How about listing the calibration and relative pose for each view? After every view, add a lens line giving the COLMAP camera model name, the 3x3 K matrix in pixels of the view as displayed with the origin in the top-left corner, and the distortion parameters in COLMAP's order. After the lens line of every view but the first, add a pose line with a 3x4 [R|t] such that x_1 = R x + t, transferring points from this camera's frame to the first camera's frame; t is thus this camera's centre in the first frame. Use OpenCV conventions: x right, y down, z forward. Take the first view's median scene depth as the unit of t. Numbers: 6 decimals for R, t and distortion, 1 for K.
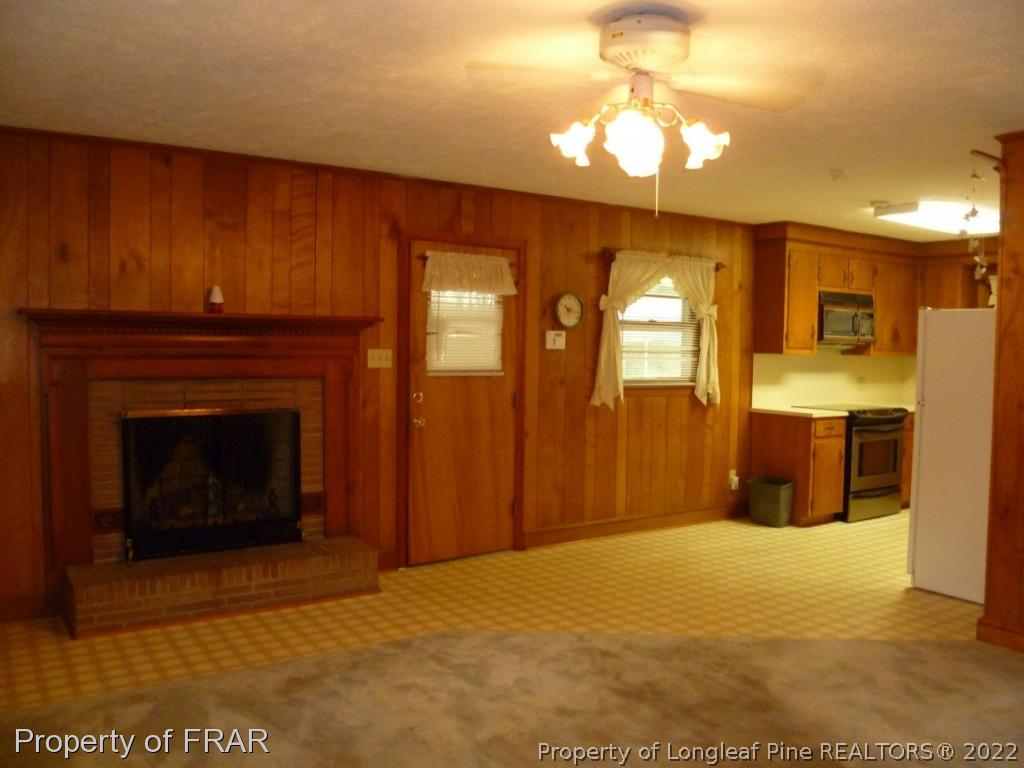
lens RADIAL K [[846.9, 0, 514.9], [0, 846.9, 383.3], [0, 0, 1]] dist [-0.092273, 0.029188]
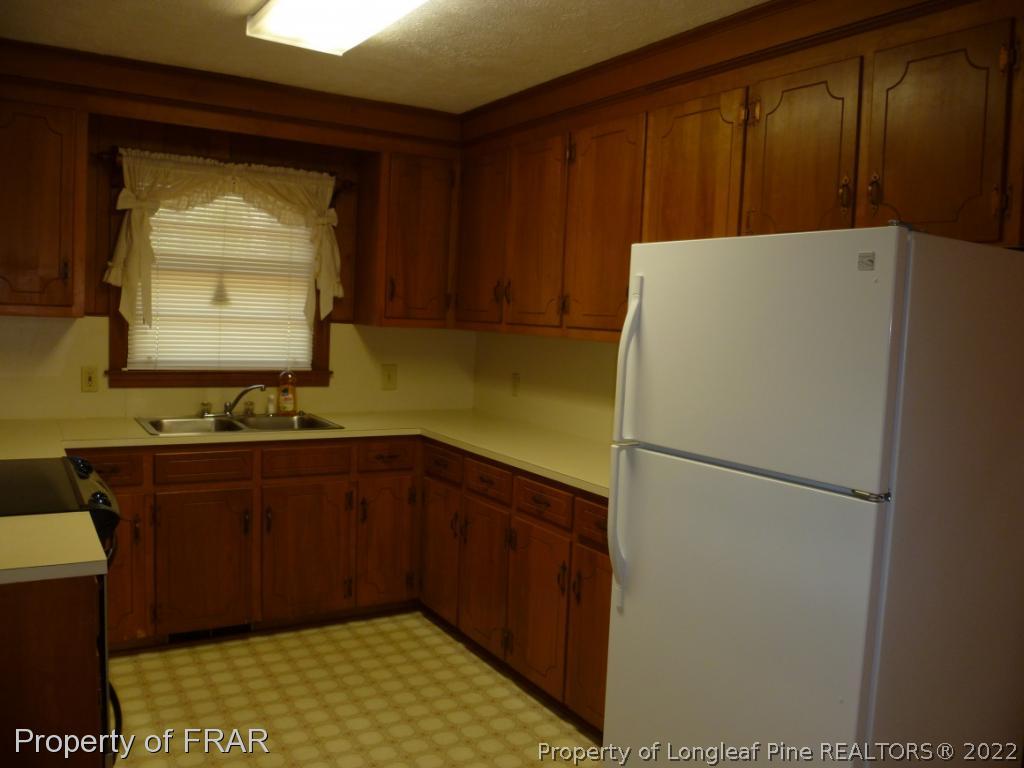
lens RADIAL K [[846.9, 0, 506.2], [0, 846.9, 385.7], [0, 0, 1]] dist [-0.092273, 0.029188]
pose [[0.042895, -0.091872, 0.994846, 0.103055], [0.007449, 0.995765, 0.091636, -0.038878], [-0.999052, 0.003480, 0.043398, 0.829213]]
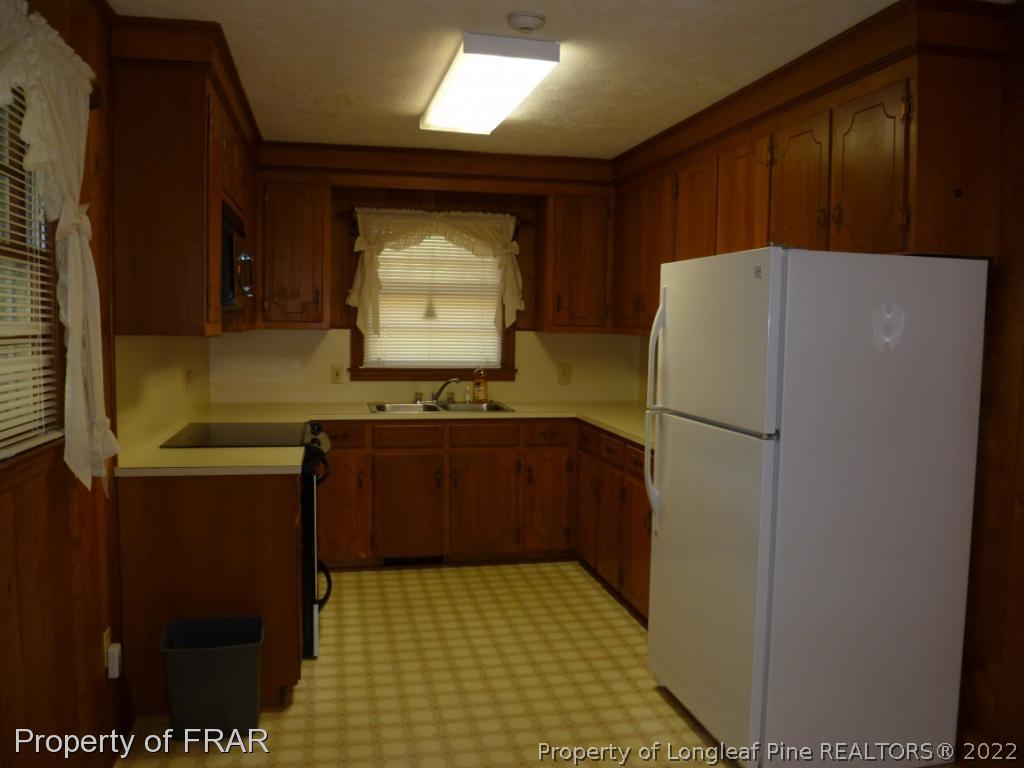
lens RADIAL K [[846.9, 0, 500.9], [0, 846.9, 383.0], [0, 0, 1]] dist [-0.092273, 0.029188]
pose [[0.375971, -0.072660, 0.923778, -0.020781], [0.035130, 0.997322, 0.064147, -0.031608], [-0.925965, 0.008335, 0.377516, 0.698222]]
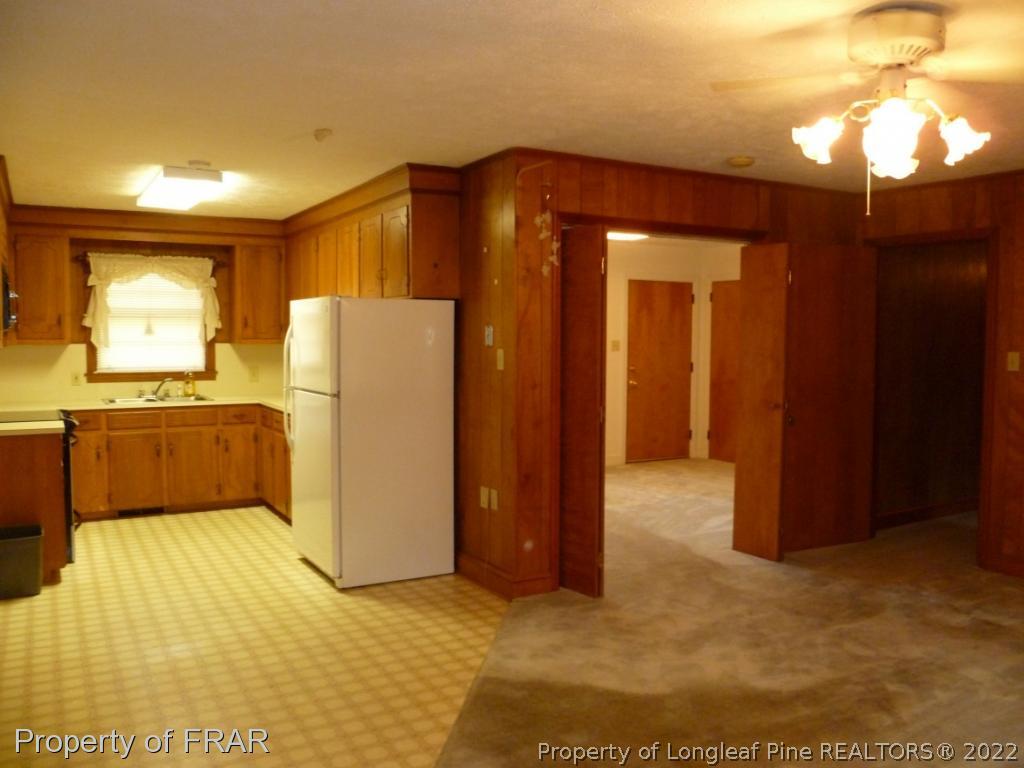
lens RADIAL K [[846.9, 0, 503.2], [0, 846.9, 386.0], [0, 0, 1]] dist [-0.092273, 0.029188]
pose [[0.075408, -0.068470, 0.994799, -0.320000], [0.046757, 0.996785, 0.065062, -0.026896], [-0.996056, 0.041608, 0.078367, 0.536434]]
